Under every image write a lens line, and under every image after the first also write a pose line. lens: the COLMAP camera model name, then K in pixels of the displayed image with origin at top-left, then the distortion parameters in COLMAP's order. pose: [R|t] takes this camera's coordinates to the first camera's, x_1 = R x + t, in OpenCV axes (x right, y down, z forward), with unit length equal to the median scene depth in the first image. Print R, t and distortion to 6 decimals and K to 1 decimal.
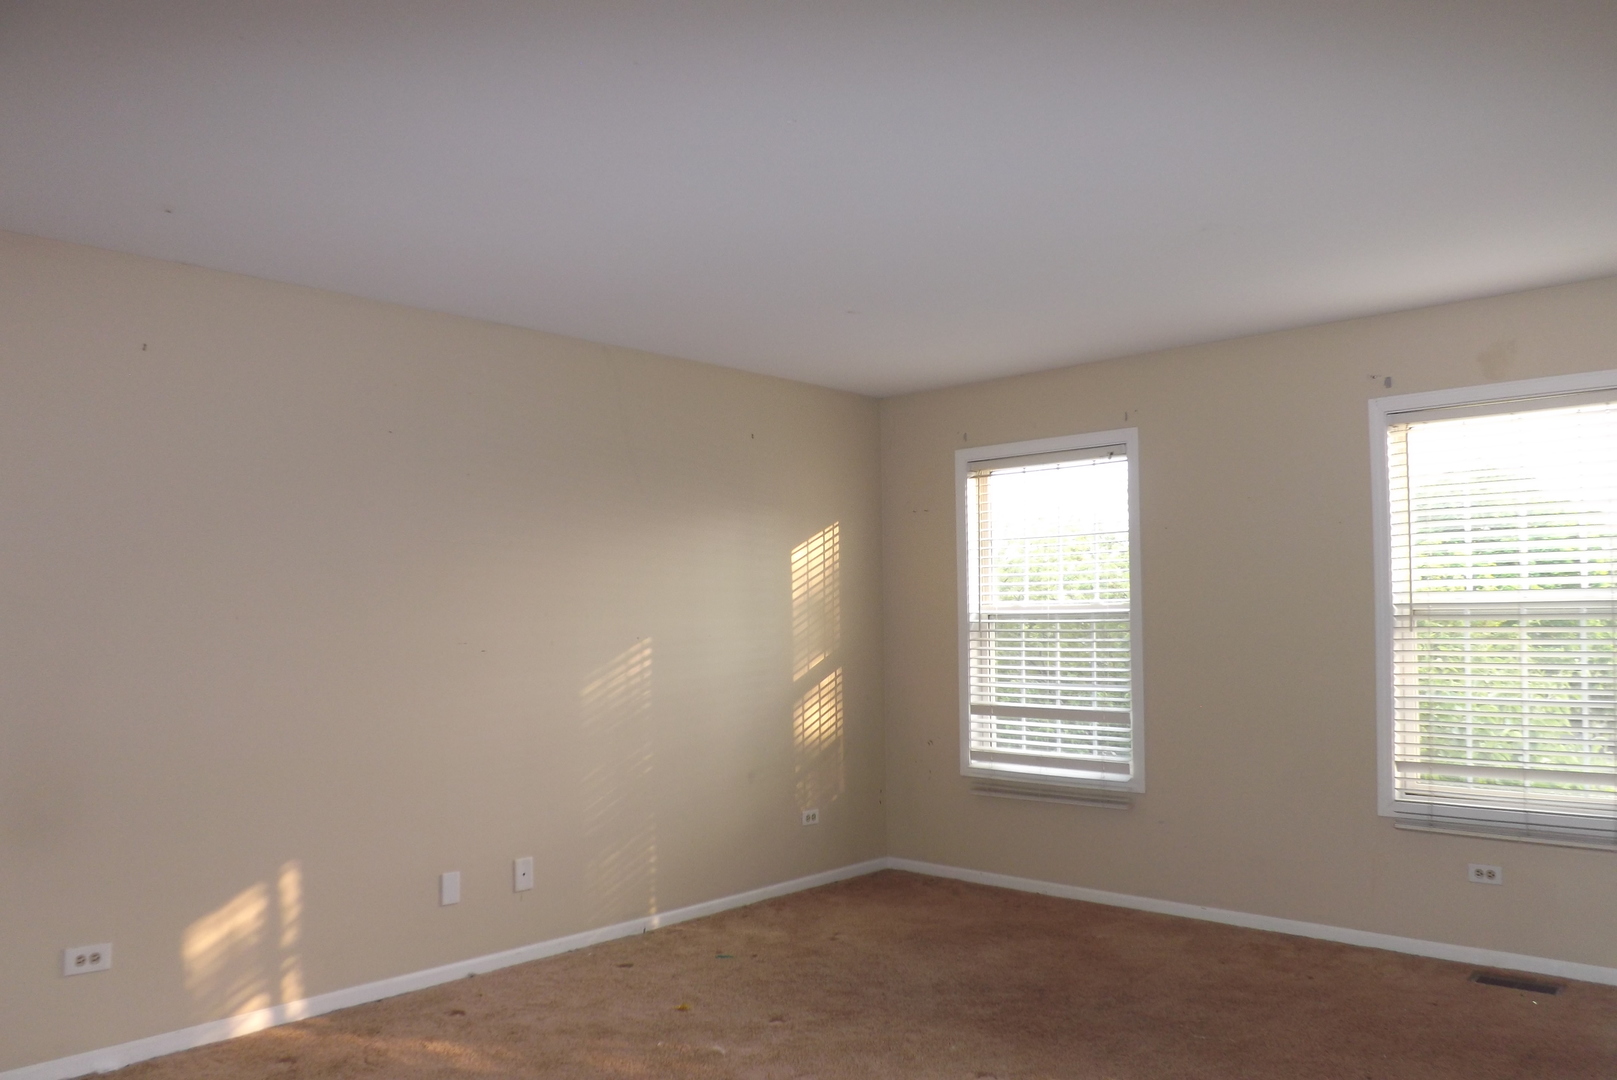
lens RADIAL K [[1193.7, 0, 733.4], [0, 1193.7, 591.3], [0, 0, 1]] dist [-0.004322, -0.003326]
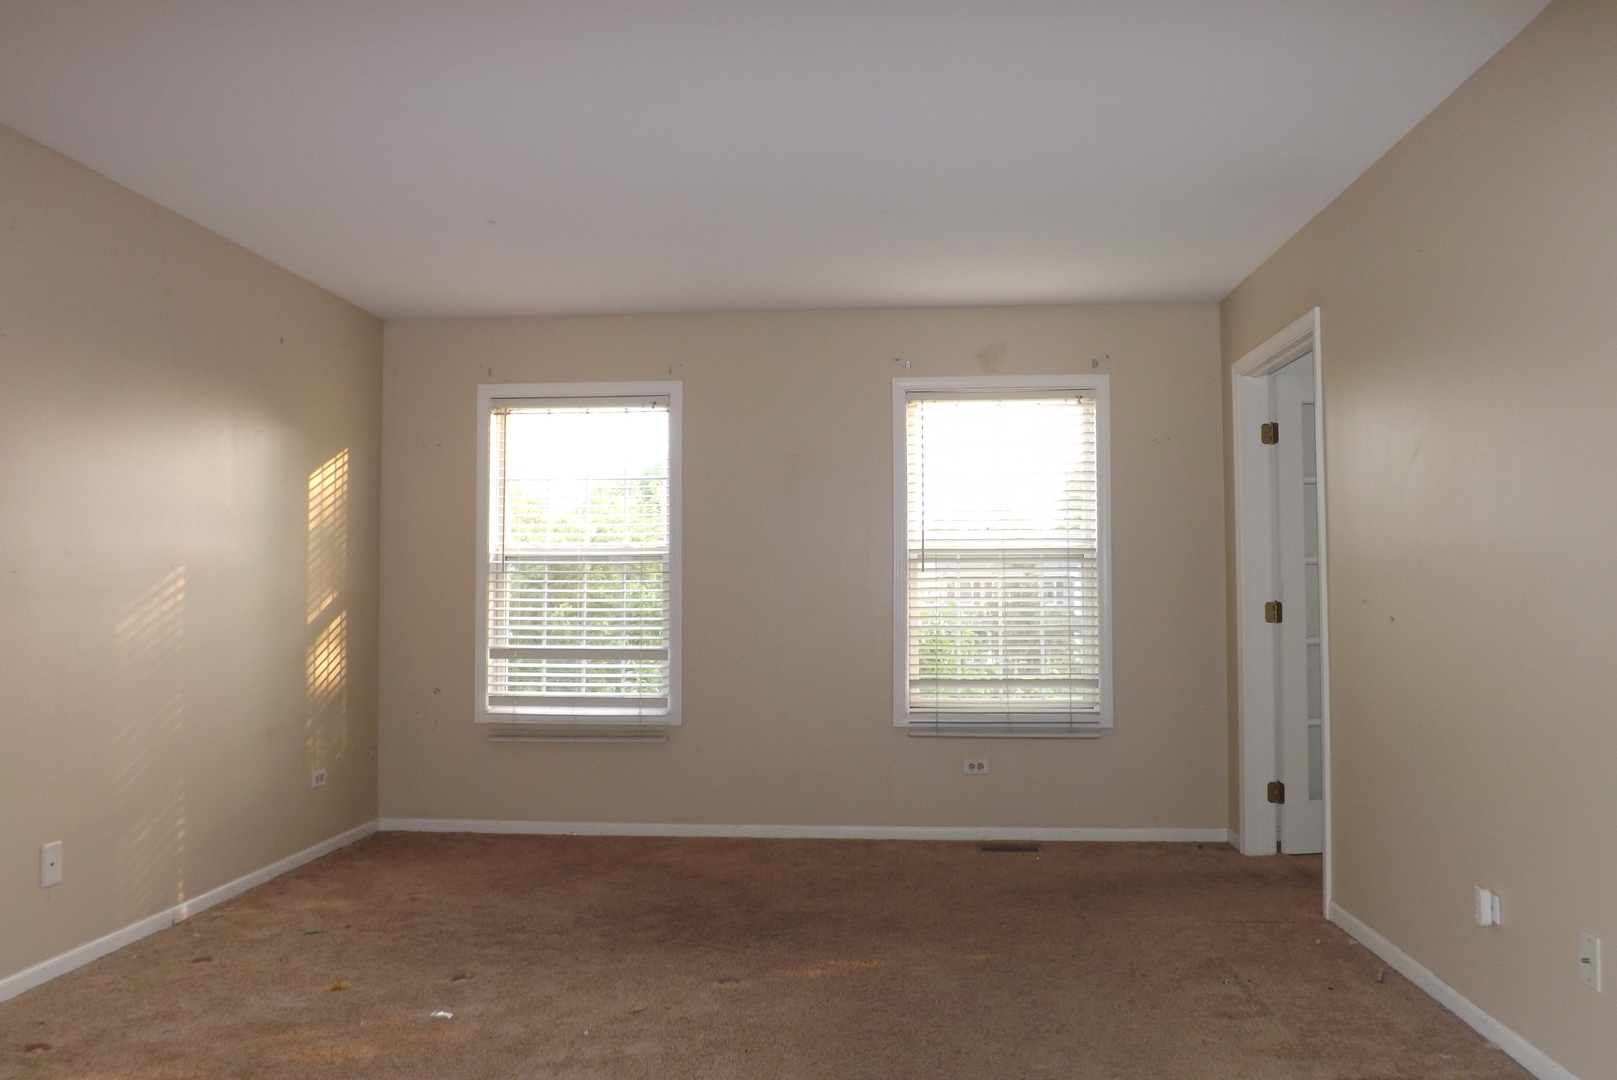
lens RADIAL K [[1209.1, 0, 808.5], [0, 1209.1, 540.0], [0, 0, 1]] dist [-0.012101, -0.004031]
pose [[0.795948, 0.037561, 0.604198, -0.199702], [-0.027616, 0.999287, -0.025742, 0.026665], [-0.604735, 0.003803, 0.796418, 0.067904]]
